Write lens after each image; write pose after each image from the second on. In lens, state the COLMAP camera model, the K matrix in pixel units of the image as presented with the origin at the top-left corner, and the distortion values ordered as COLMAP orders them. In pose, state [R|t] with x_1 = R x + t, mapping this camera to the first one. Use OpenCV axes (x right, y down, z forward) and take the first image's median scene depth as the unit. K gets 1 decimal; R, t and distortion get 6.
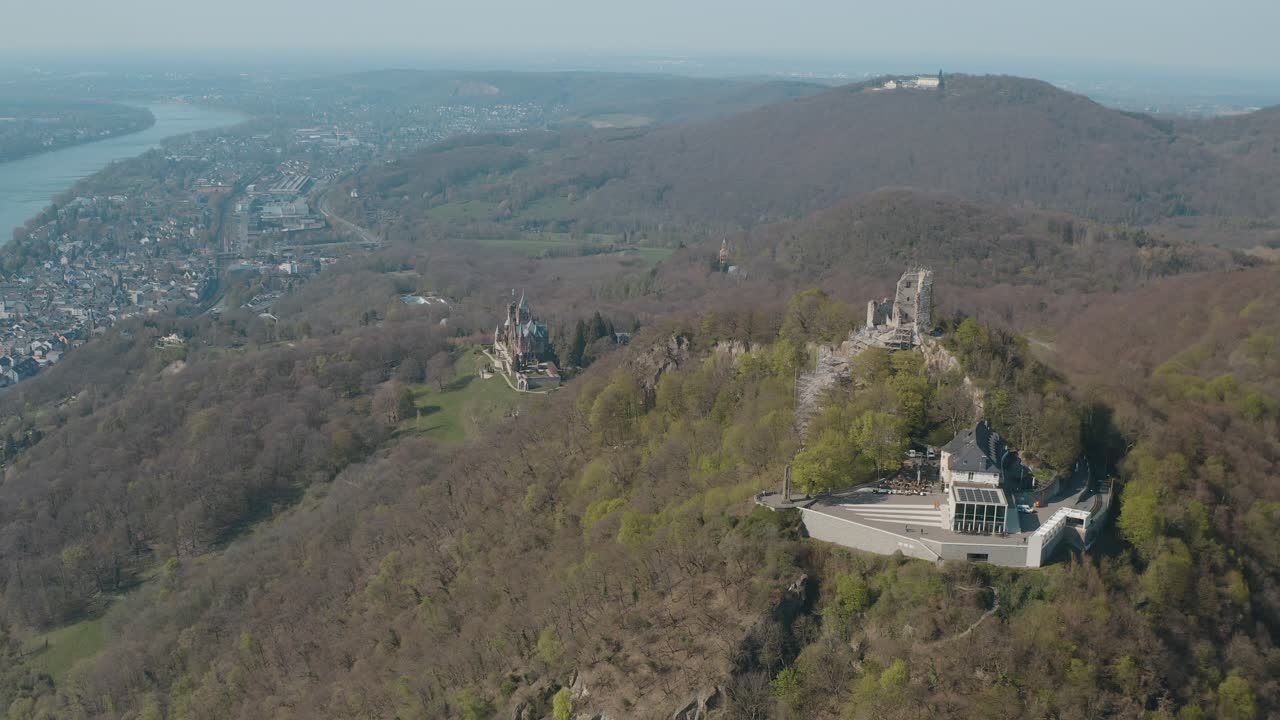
lens RADIAL K [[1452.0, 0, 640.0], [0, 1452.0, 360.0], [0, 0, 1]] dist [-0.190659, 0.040075]
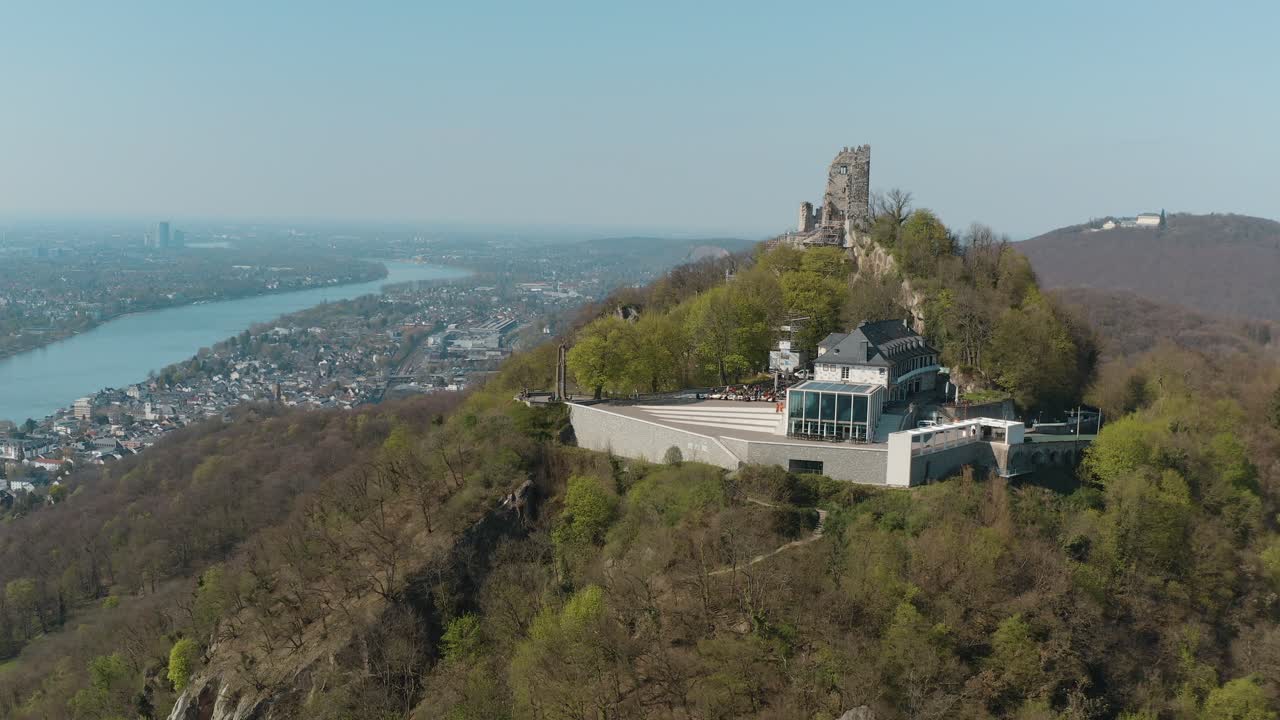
lens RADIAL K [[1452.0, 0, 640.0], [0, 1452.0, 360.0], [0, 0, 1]] dist [-0.190659, 0.040075]
pose [[0.984355, 0.021076, -0.174932, 0.079527], [-0.043057, 0.991493, -0.122829, 0.050047], [0.170855, 0.128439, 0.976889, 0.108094]]
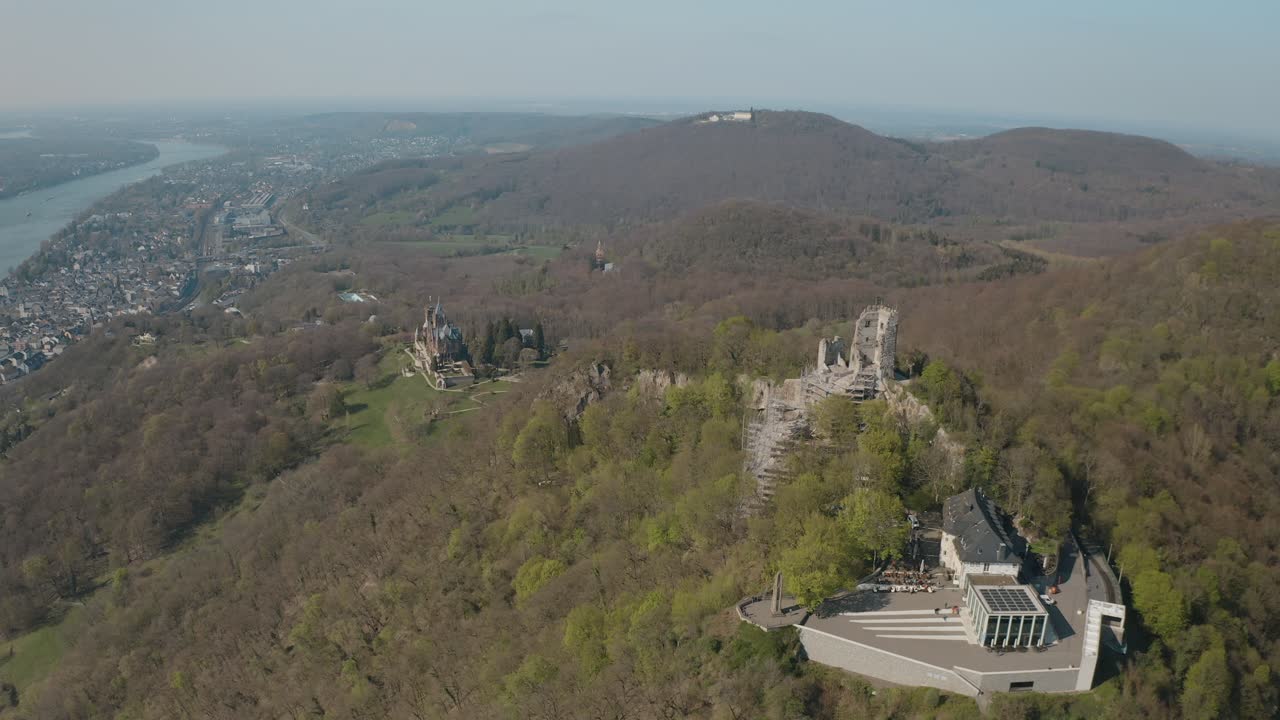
lens RADIAL K [[1029.1, 0, 640.0], [0, 1029.1, 360.0], [0, 0, 1]] dist [-0.192349, 0.018646]
pose [[0.993292, -0.026301, 0.112605, -0.011372], [0.021590, 0.998848, 0.042852, -0.022353], [-0.113602, -0.040133, 0.992715, 0.138863]]
